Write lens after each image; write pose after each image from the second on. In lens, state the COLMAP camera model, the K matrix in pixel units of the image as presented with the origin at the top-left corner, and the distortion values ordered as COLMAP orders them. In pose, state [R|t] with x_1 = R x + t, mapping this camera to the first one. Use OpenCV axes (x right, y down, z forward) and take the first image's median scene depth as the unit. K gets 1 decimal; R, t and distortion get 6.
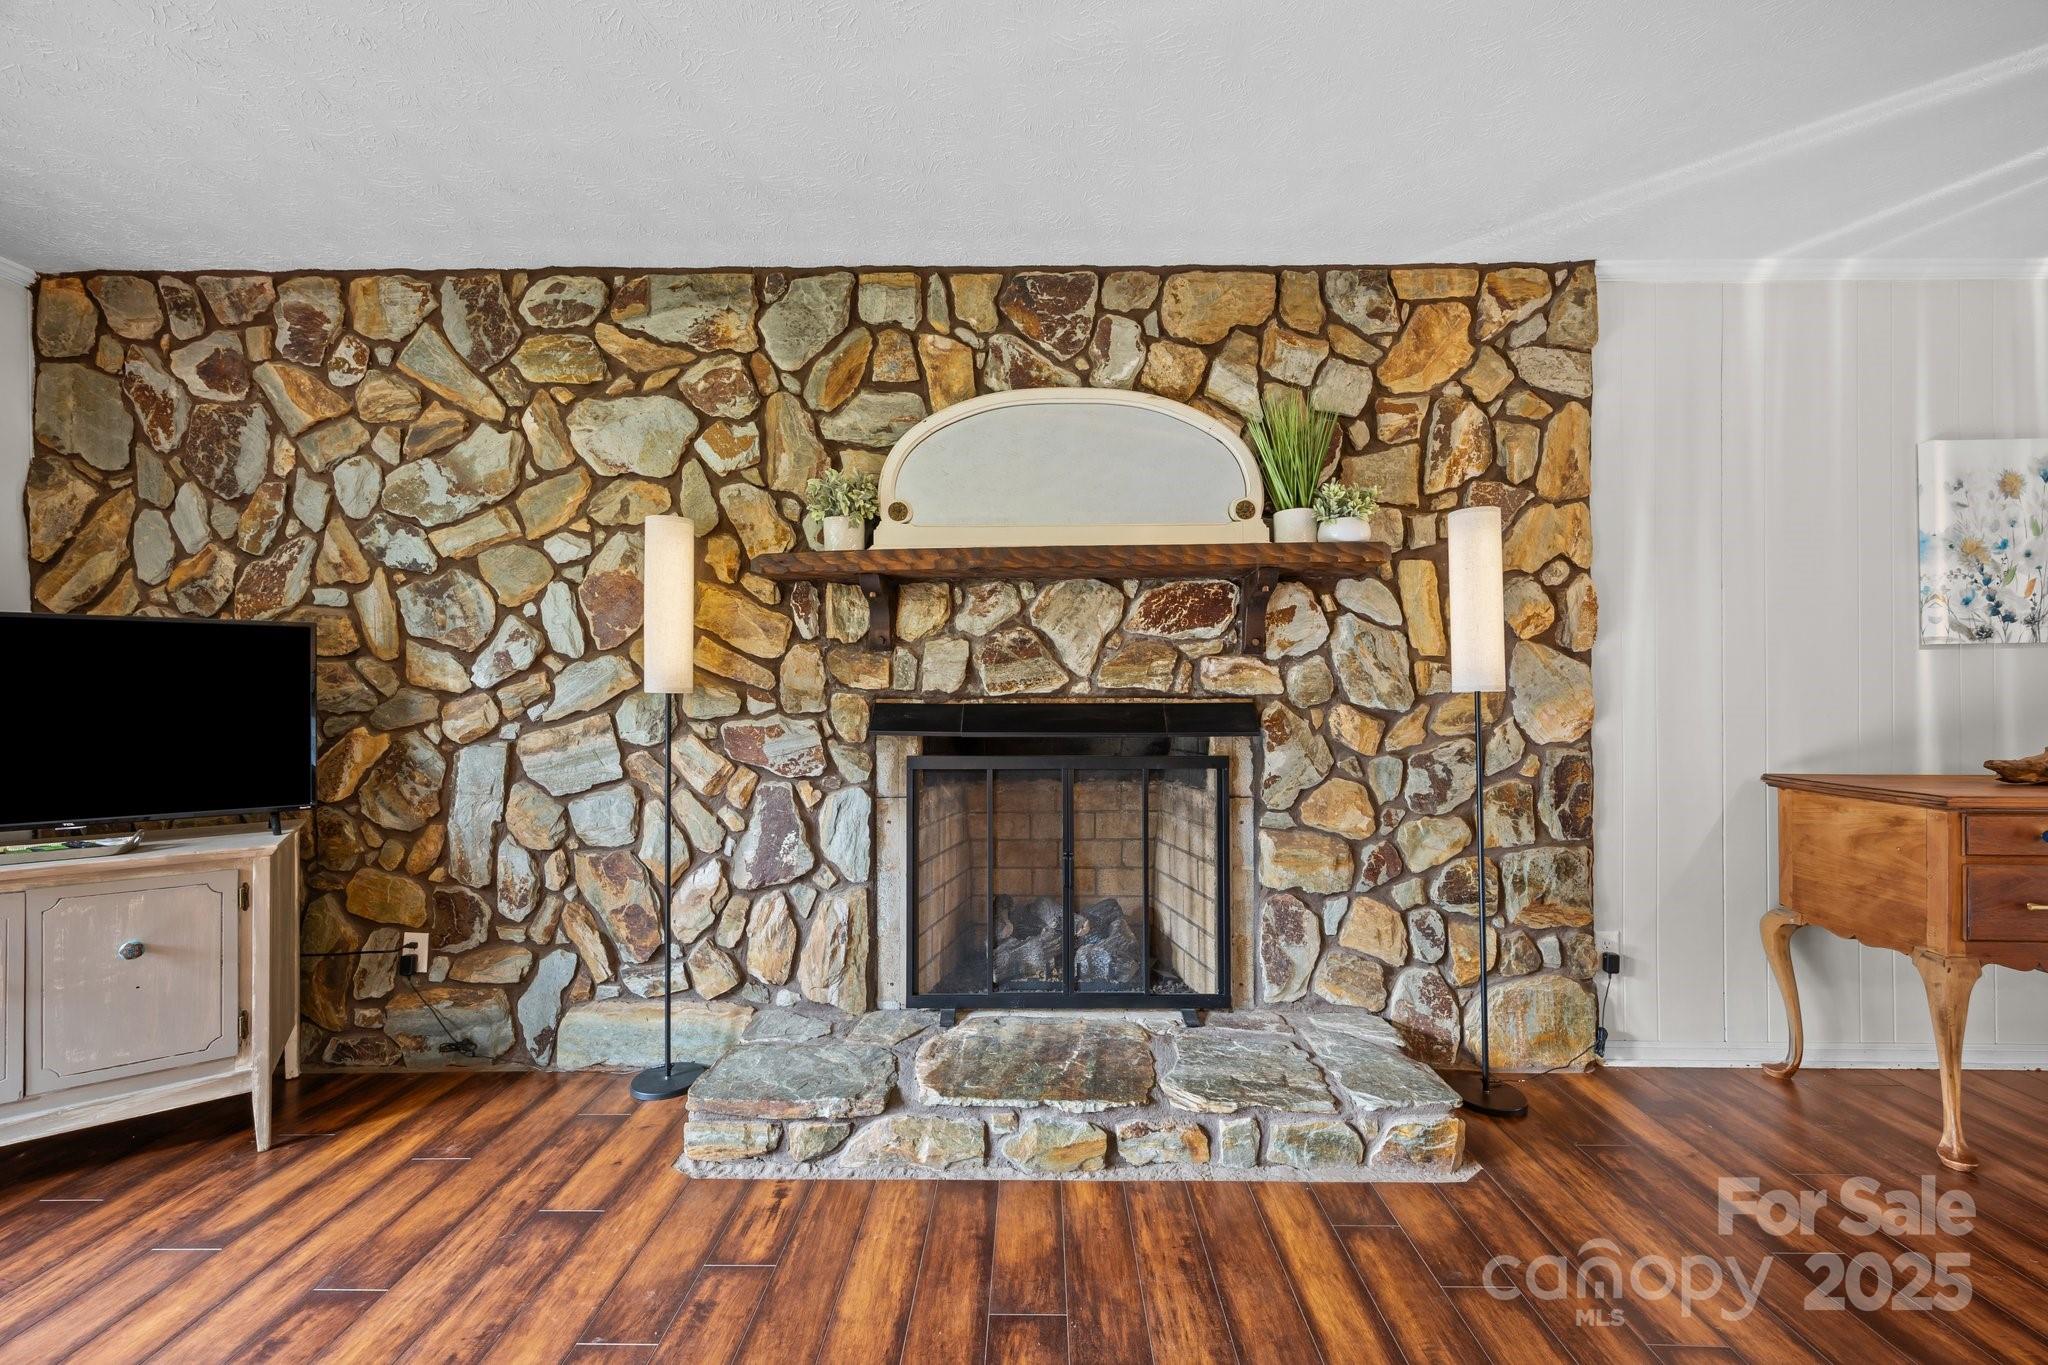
lens RADIAL K [[792.6, 0, 1032.6], [0, 792.6, 694.0], [0, 0, 1]] dist [0.005759, -0.001749]
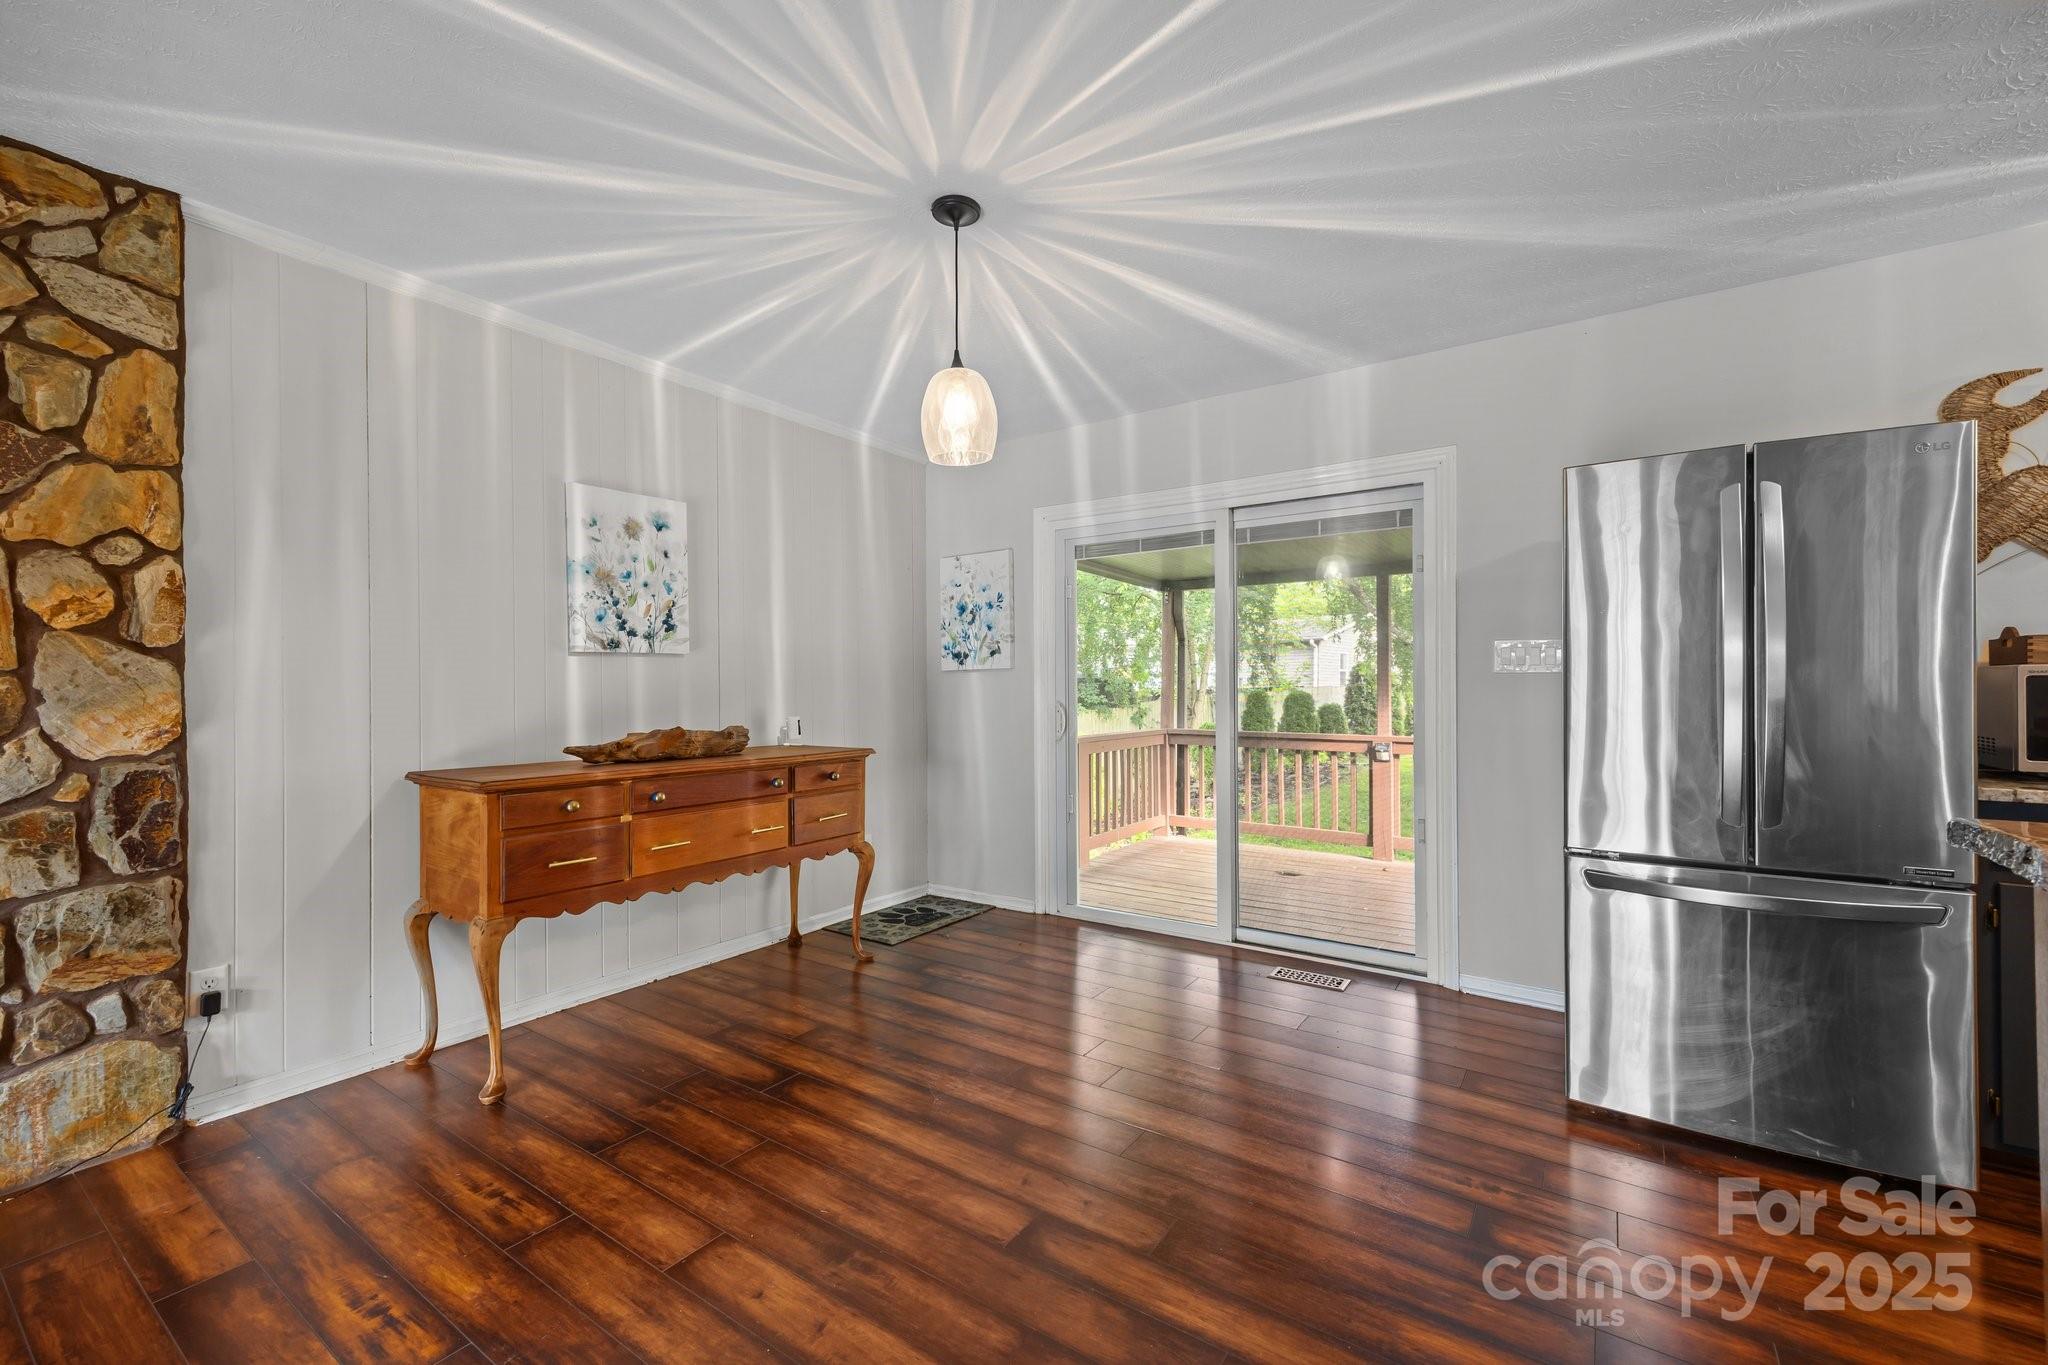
lens RADIAL K [[844.4, 0, 1025.7], [0, 844.4, 682.3], [0, 0, 1]] dist [0.009636, -0.000321]
pose [[0.553761, 0.002142, 0.832673, 0.441383], [0.007269, 0.999946, -0.007407, -0.002311], [-0.832644, 0.010154, 0.553716, -0.271305]]
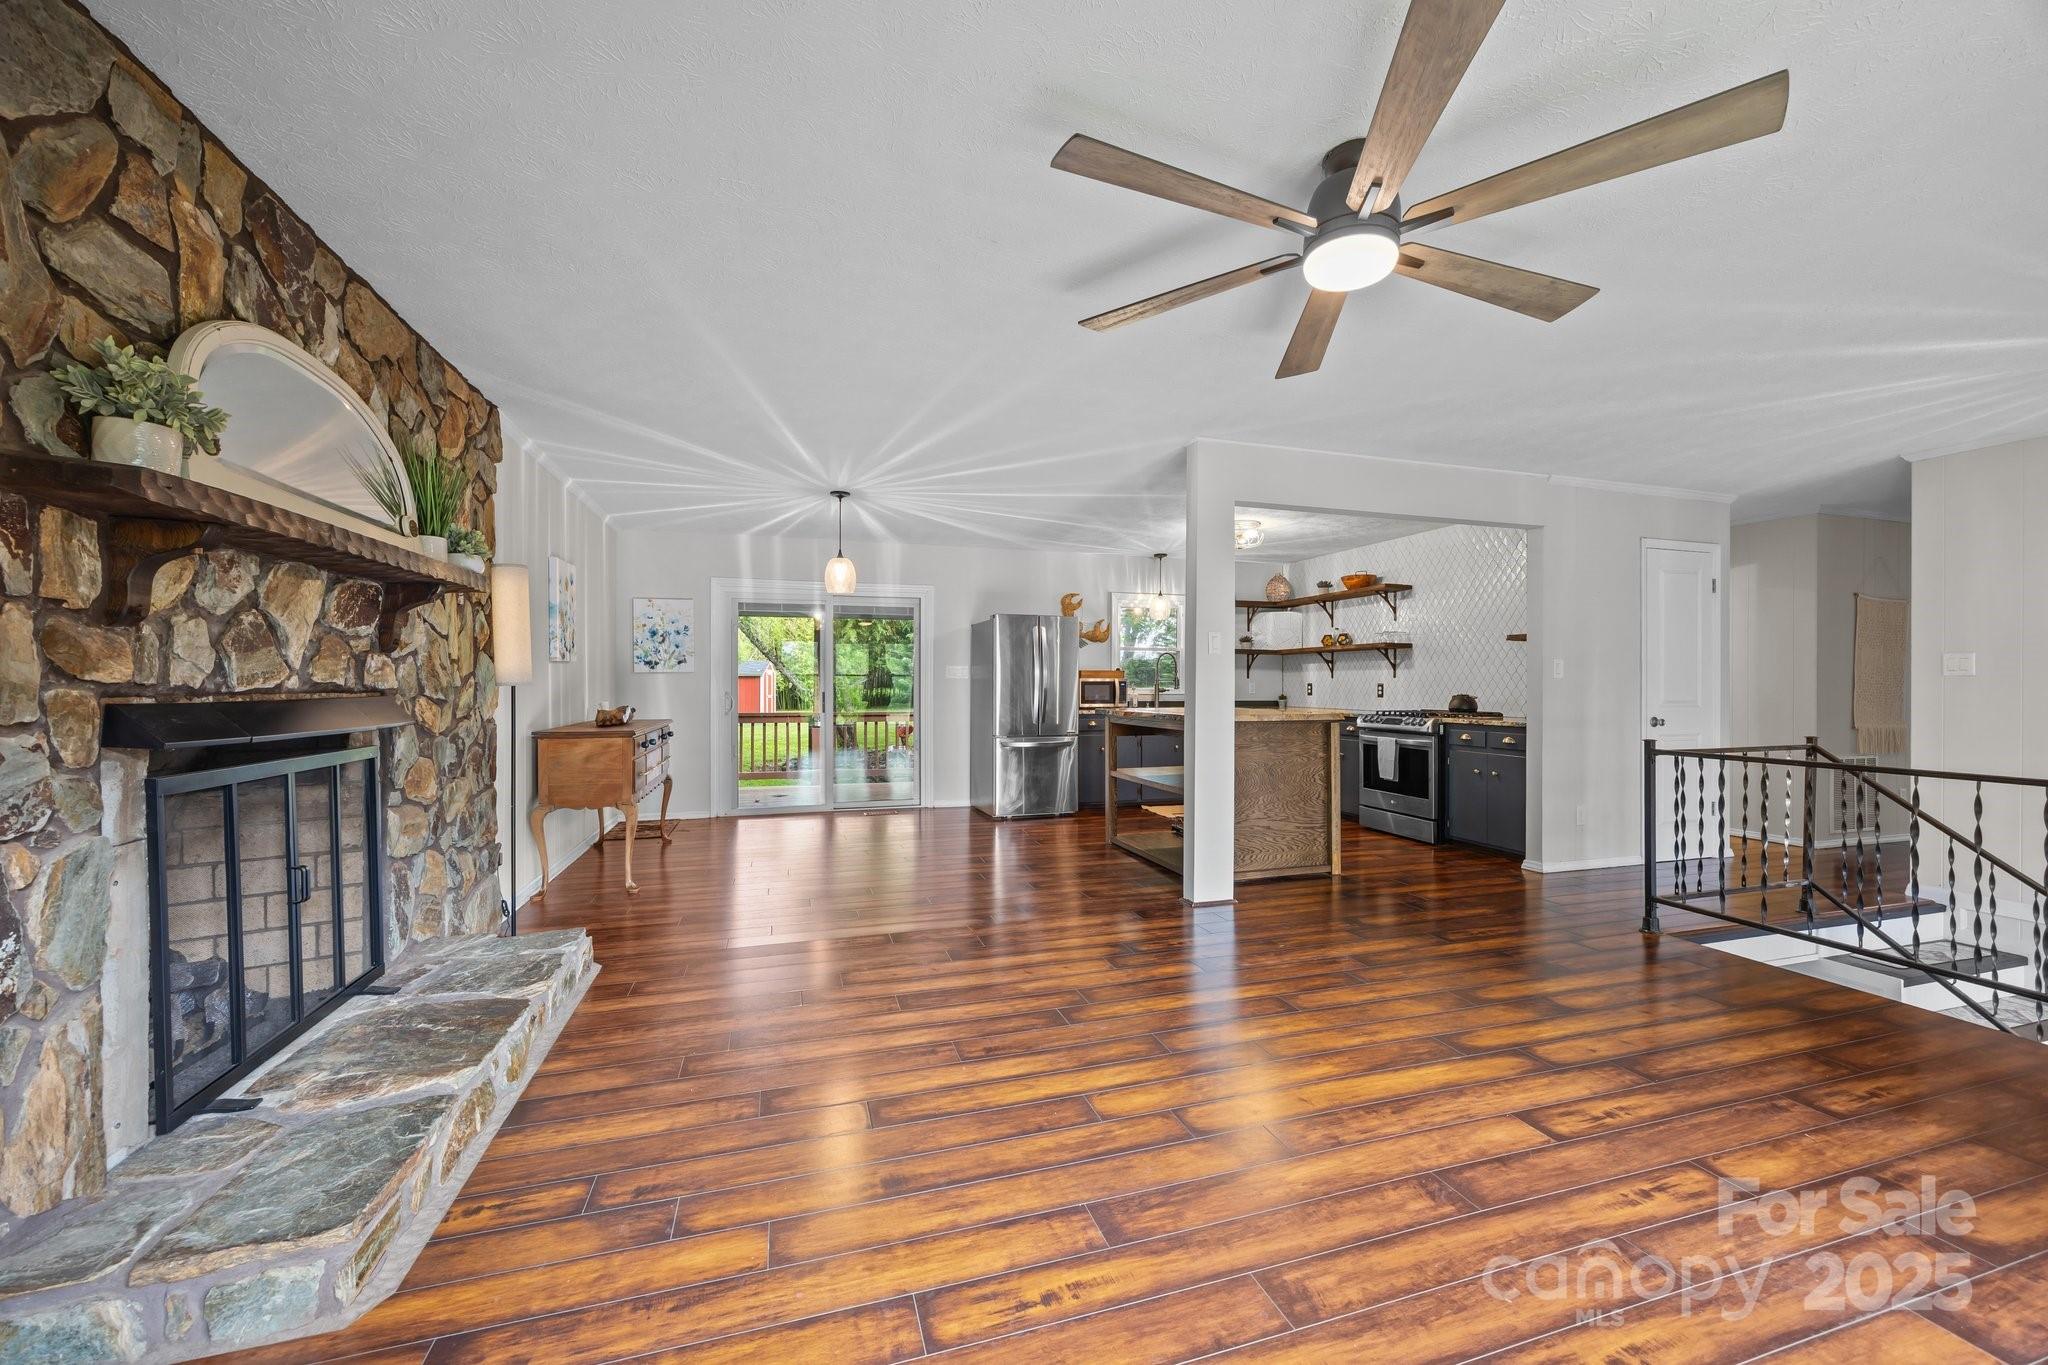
lens RADIAL K [[792.6, 0, 1025.6], [0, 792.6, 684.3], [0, 0, 1]] dist [0.005759, -0.001749]
pose [[-0.308658, -0.001096, 0.951173, -1.068449], [0.003480, 0.999991, 0.002282, -0.004456], [-0.951167, 0.004015, -0.308651, 0.491858]]
